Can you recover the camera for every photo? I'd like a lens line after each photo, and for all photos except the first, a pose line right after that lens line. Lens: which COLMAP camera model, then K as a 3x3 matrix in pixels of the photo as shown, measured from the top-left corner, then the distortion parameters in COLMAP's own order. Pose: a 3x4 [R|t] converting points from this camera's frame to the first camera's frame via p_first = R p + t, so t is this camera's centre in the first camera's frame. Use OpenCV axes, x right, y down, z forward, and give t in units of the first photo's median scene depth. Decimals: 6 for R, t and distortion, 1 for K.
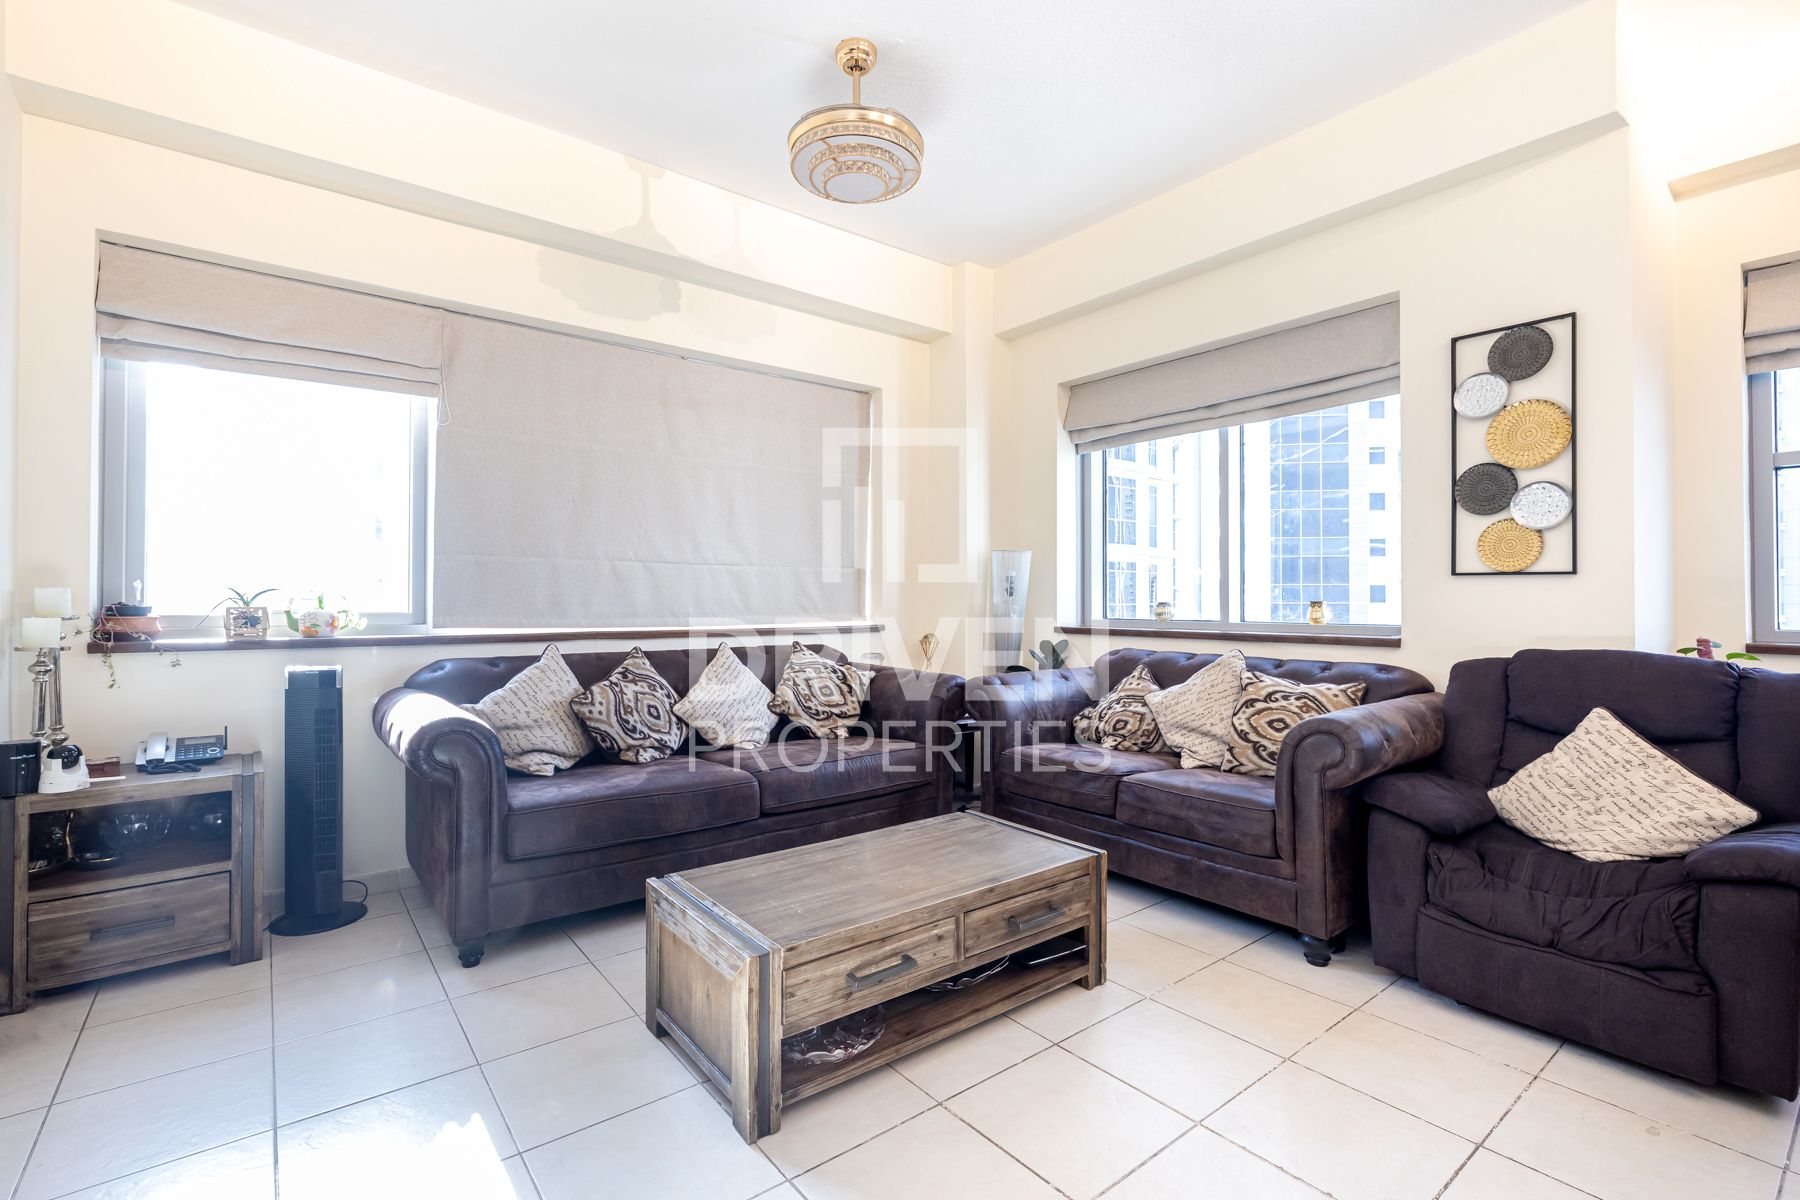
lens RADIAL K [[809.8, 0, 900.0], [0, 809.8, 600.0], [0, 0, 1]] dist [-0.000324, 0.000080]
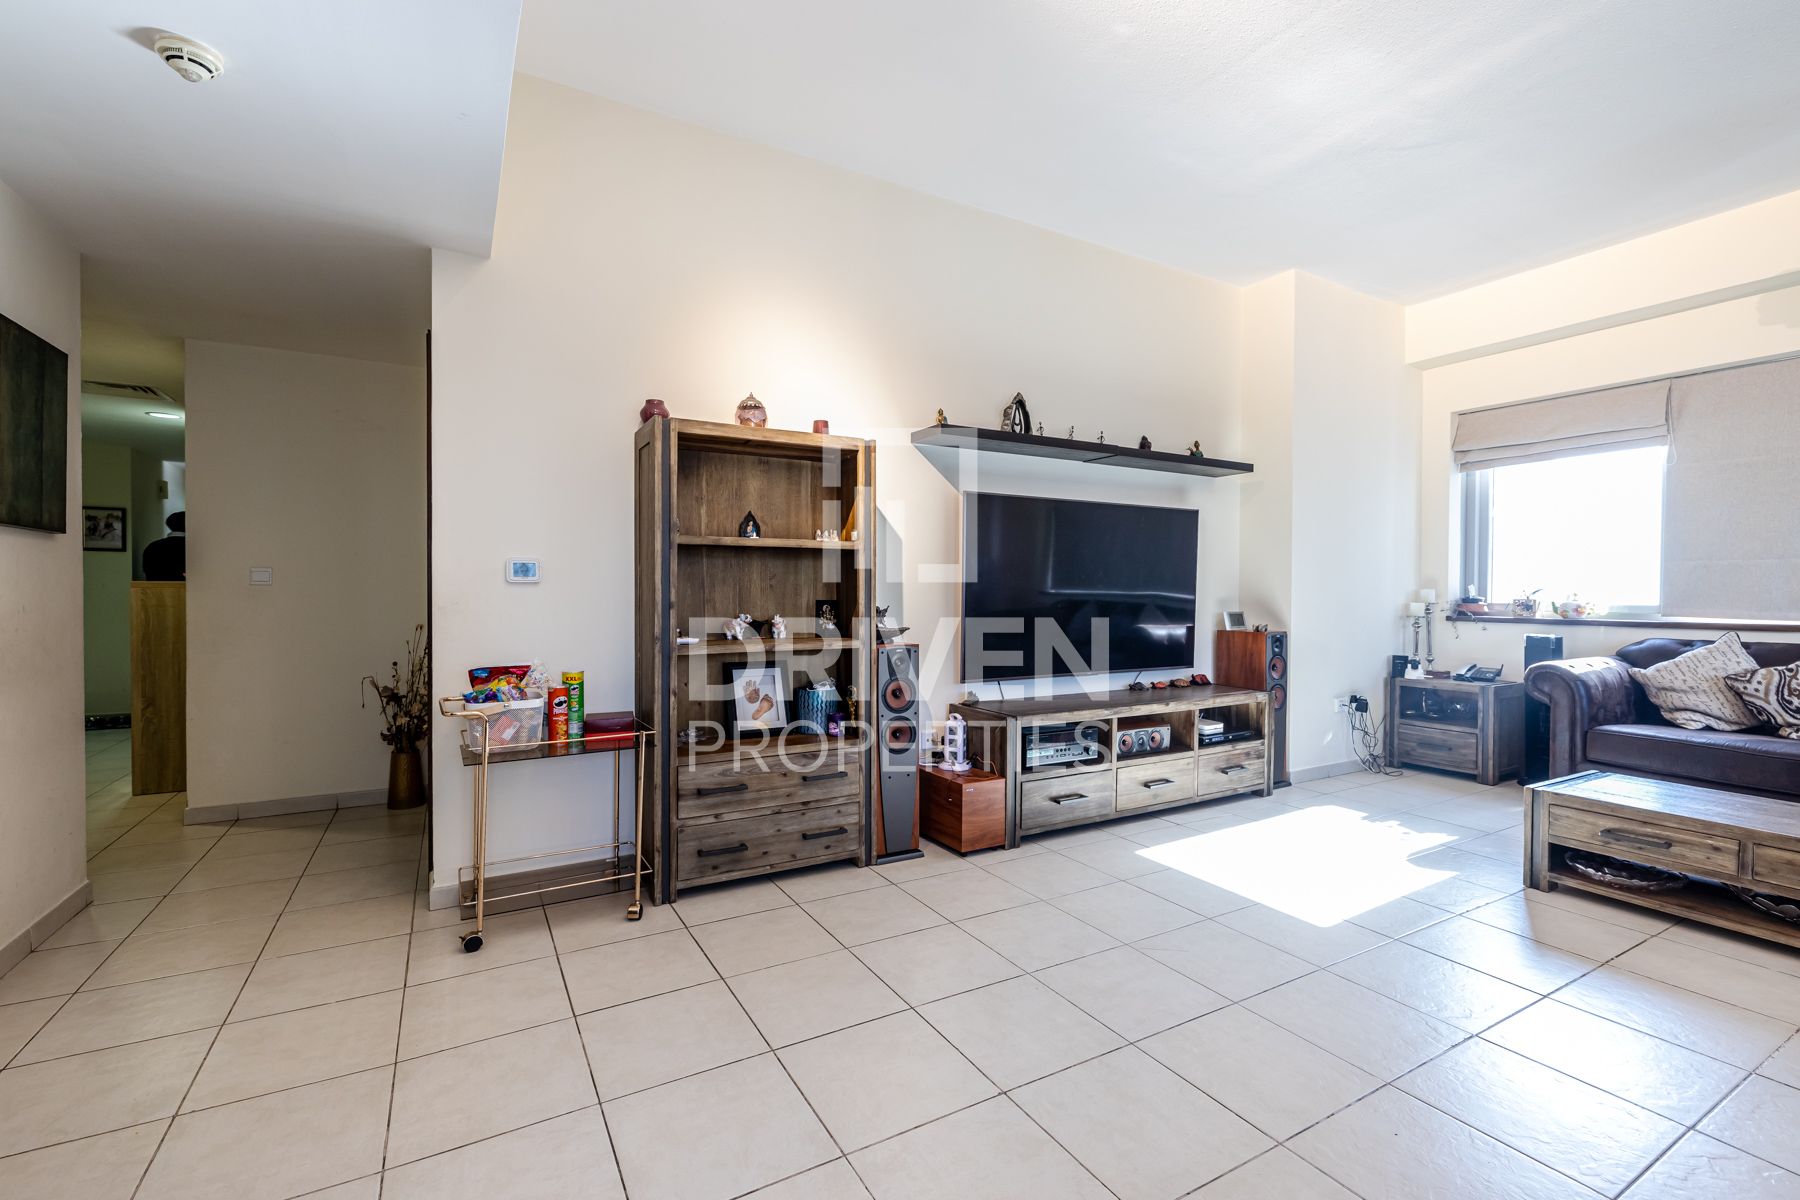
lens RADIAL K [[756.6, 0, 892.6], [0, 756.6, 586.4], [0, 0, 1]] dist [-0.000258, 0.000075]
pose [[-0.145093, -0.010323, -0.989364, 0.962519], [-0.004662, 0.999942, -0.009750, 0.003351], [0.989407, 0.003198, -0.145132, -0.103036]]
